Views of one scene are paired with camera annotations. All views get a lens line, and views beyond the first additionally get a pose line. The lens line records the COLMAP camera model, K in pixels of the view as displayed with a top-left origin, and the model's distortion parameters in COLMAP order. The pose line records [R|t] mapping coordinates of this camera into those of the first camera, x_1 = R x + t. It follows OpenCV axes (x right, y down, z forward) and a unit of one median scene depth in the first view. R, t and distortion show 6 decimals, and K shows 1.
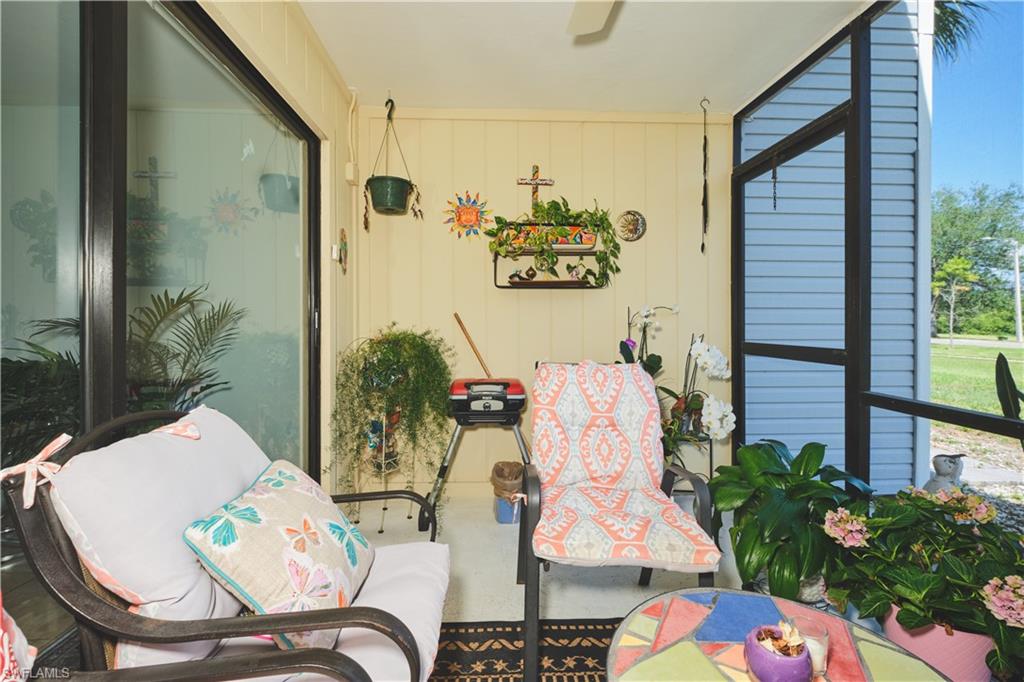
lens RADIAL K [[452.9, 0, 510.0], [0, 452.9, 341.8], [0, 0, 1]] dist [-0.003227, -0.000342]
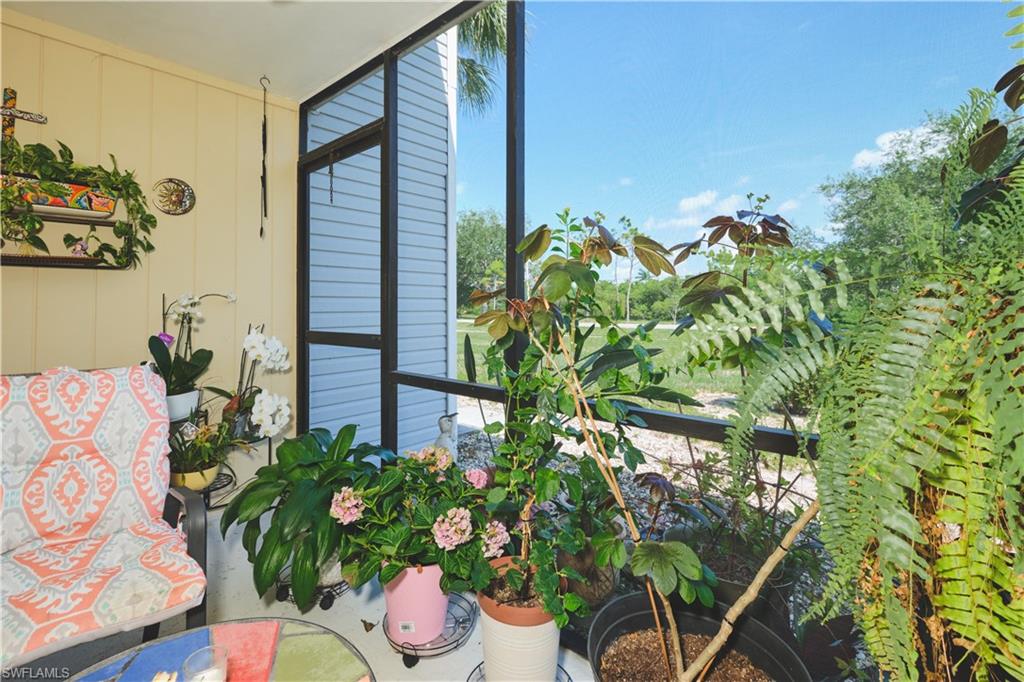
lens RADIAL K [[459.2, 0, 511.5], [0, 459.2, 307.3], [0, 0, 1]] dist [-0.001565, -0.000388]
pose [[0.707010, -0.007442, 0.707165, 0.143804], [0.039929, 0.998770, -0.029410, -0.004228], [-0.706076, 0.049030, 0.706437, -0.033676]]
